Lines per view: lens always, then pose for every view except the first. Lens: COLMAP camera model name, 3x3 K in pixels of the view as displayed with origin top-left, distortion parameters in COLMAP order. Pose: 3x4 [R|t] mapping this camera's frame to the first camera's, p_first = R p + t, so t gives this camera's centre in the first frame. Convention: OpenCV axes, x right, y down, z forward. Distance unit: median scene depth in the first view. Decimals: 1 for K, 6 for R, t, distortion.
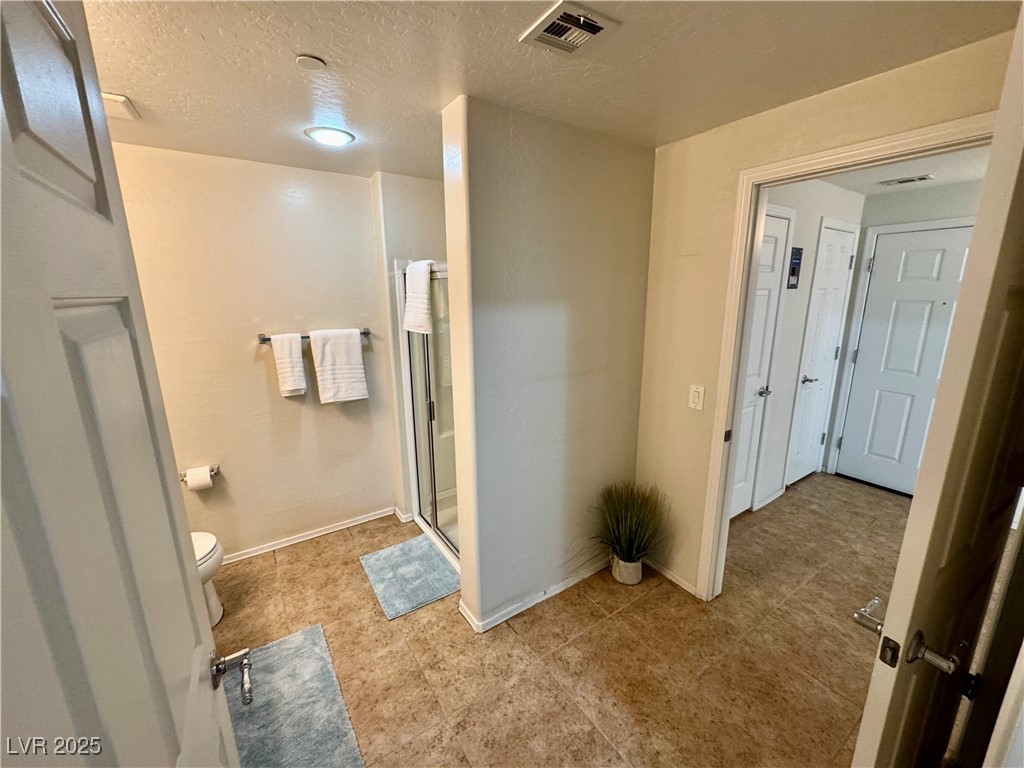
lens RADIAL K [[410.4, 0, 510.3], [0, 410.4, 383.9], [0, 0, 1]] dist [-0.002686, 0.000410]
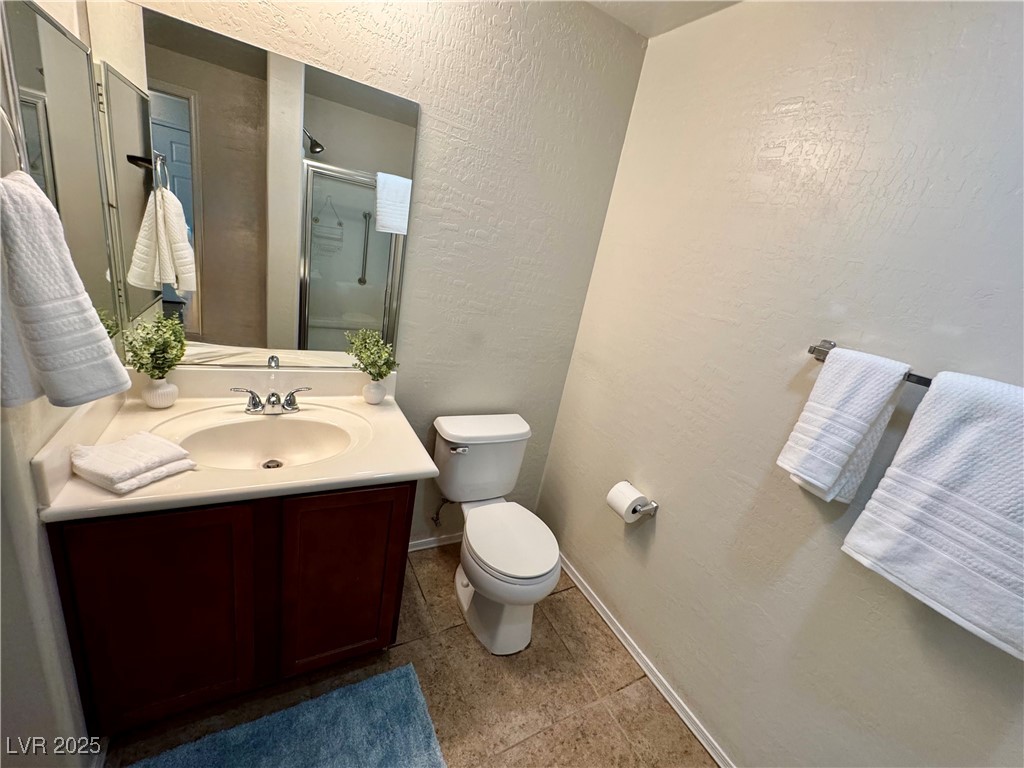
lens RADIAL K [[410.4, 0, 514.2], [0, 410.4, 385.1], [0, 0, 1]] dist [-0.002686, 0.000410]
pose [[-0.084452, 0.311074, -0.946626, -0.127143], [-0.398917, 0.860008, 0.318199, -0.081651], [0.913090, 0.404498, 0.051463, 0.651190]]
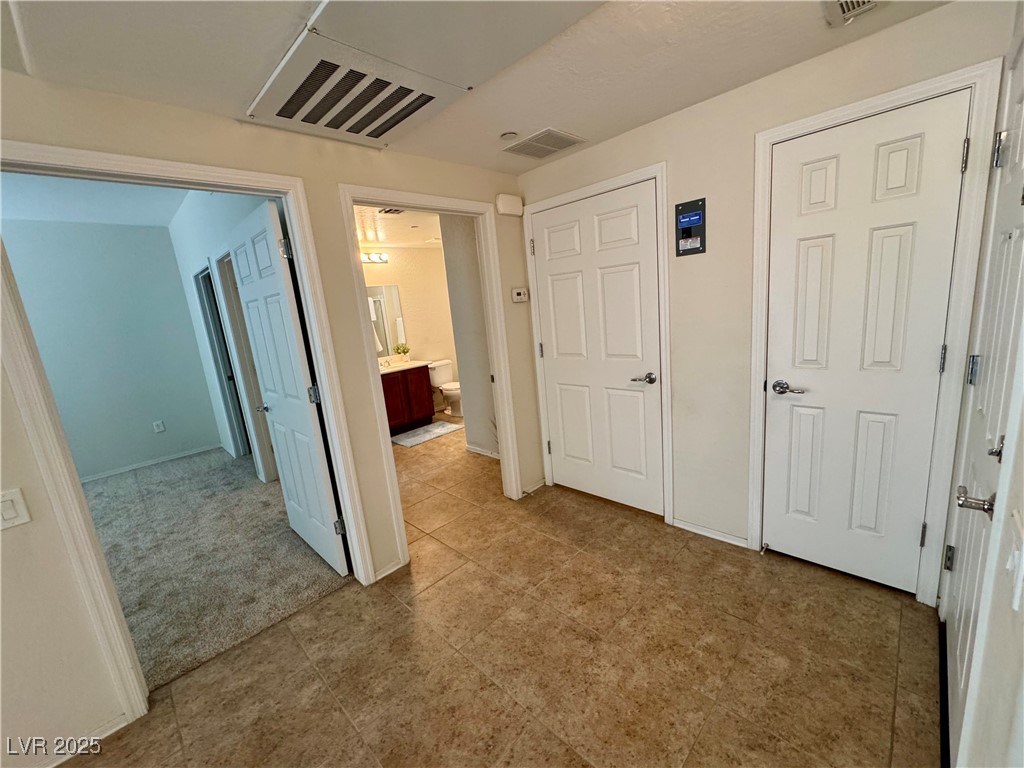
lens RADIAL K [[410.4, 0, 513.5], [0, 410.4, 382.5], [0, 0, 1]] dist [-0.002686, 0.000410]
pose [[0.200508, 0.178955, -0.963209, 1.587799], [-0.121782, 0.980102, 0.156743, -0.084427], [0.972093, 0.085873, 0.218312, 0.589888]]
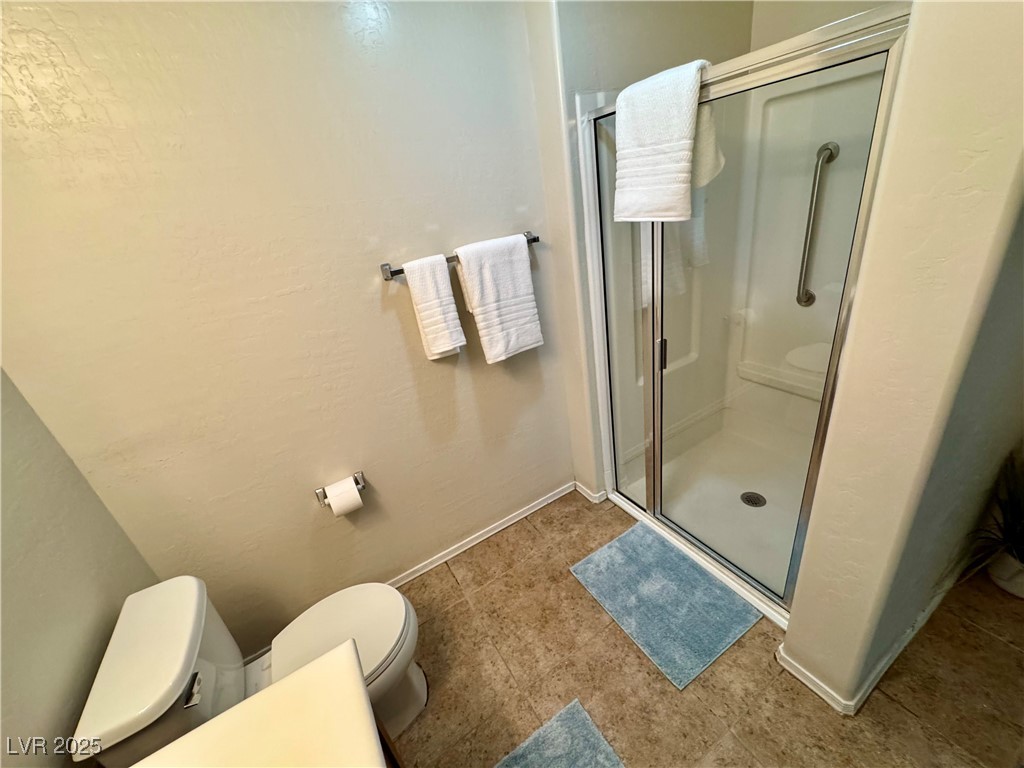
lens RADIAL K [[410.4, 0, 512.0], [0, 410.4, 385.2], [0, 0, 1]] dist [-0.002686, 0.000410]
pose [[0.988424, -0.104592, -0.109903, -0.361266], [0.126539, 0.967969, 0.216849, -0.054401], [0.083702, -0.228246, 0.969999, 0.378623]]
